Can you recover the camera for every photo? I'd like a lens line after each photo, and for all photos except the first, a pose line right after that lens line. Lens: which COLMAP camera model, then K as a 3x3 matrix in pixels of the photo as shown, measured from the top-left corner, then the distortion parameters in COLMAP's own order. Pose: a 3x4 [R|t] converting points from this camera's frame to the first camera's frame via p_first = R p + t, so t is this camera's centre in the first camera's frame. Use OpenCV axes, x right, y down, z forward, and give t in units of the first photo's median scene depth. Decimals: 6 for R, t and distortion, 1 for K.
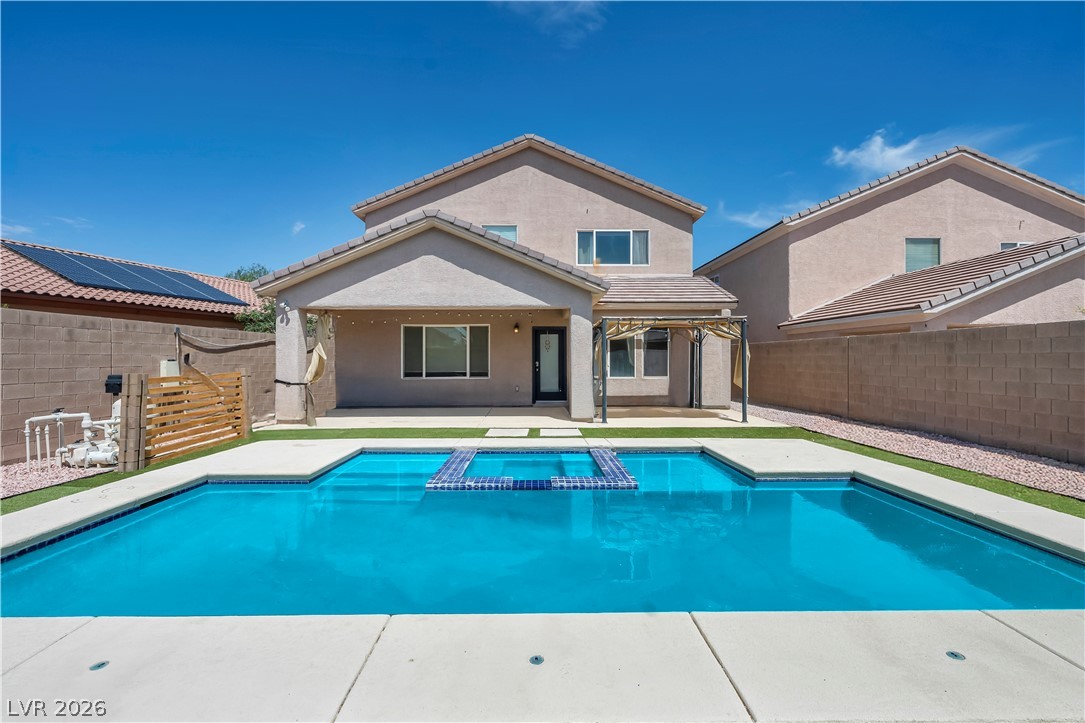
lens RADIAL K [[472.2, 0, 539.4], [0, 472.2, 359.1], [0, 0, 1]] dist [0.000806, 0.000123]
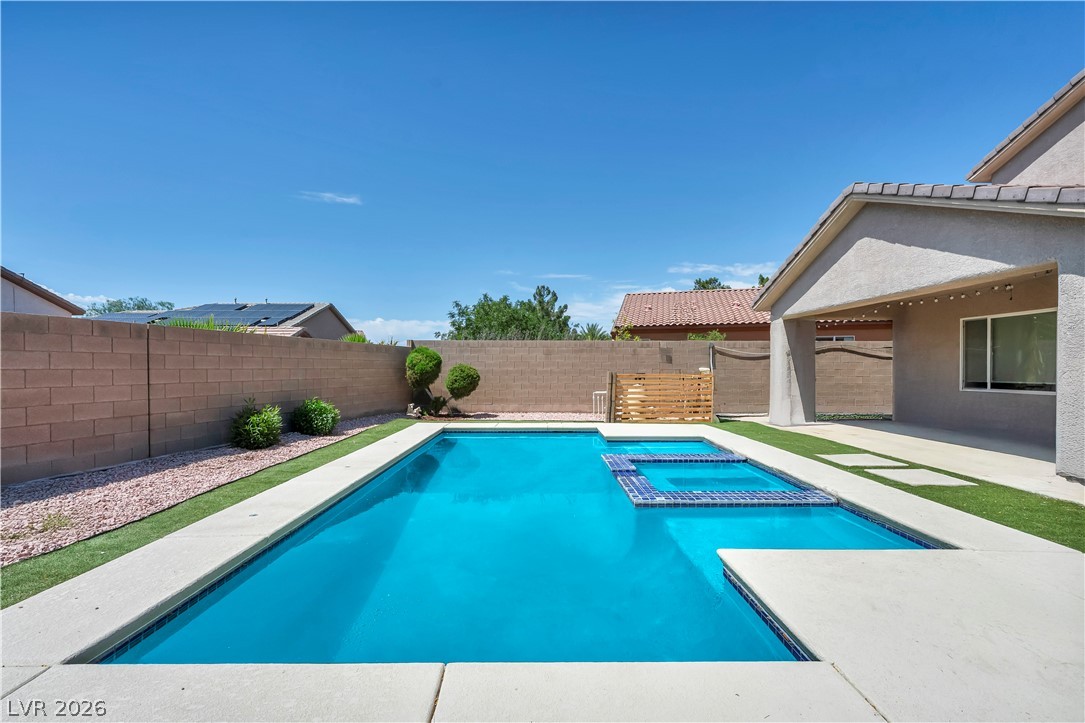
lens RADIAL K [[439.3, 0, 544.4], [0, 439.3, 366.9], [0, 0, 1]] dist [-0.001533, -0.000210]
pose [[0.047375, -0.001332, -0.998876, 0.516789], [-0.002262, 0.999996, -0.001441, 0.009767], [0.998875, 0.002328, 0.047372, 0.399815]]
